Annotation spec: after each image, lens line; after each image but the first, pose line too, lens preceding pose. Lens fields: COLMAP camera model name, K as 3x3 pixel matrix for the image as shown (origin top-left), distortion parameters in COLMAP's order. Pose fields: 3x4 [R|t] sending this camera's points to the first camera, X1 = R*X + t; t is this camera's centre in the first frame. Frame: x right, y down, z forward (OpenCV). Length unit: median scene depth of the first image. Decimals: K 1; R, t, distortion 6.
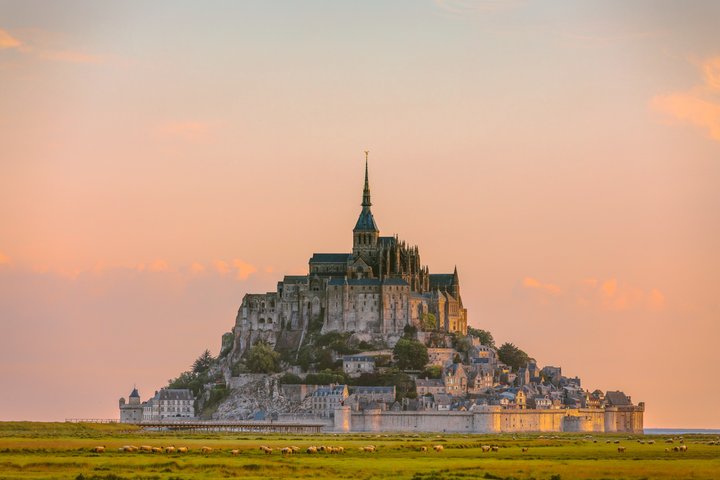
lens RADIAL K [[2828.0, 0, 360.0], [0, 2828.0, 240.0], [0, 0, 1]] dist [-0.485340, 2.076797]
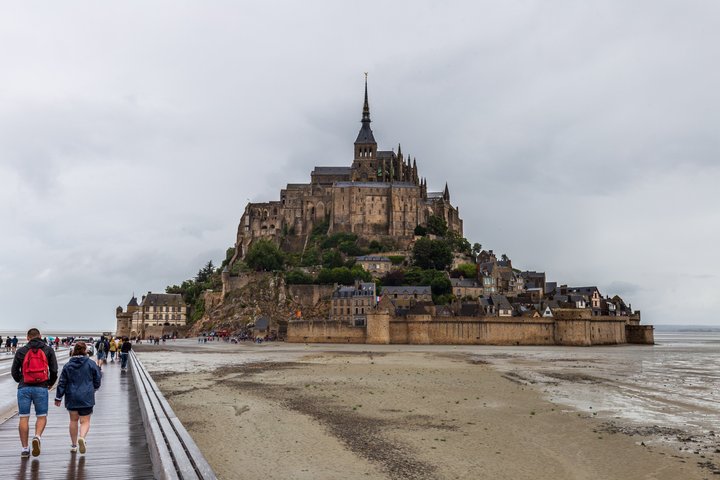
lens RADIAL K [[661.8, 0, 360.0], [0, 661.8, 240.0], [0, 0, 1]] dist [0.005759, 0.002417]
pose [[0.993020, 0.010970, 0.117437, -0.029032], [-0.003771, 0.998109, -0.061351, 0.047949], [-0.117888, 0.060480, 0.991183, 0.776167]]
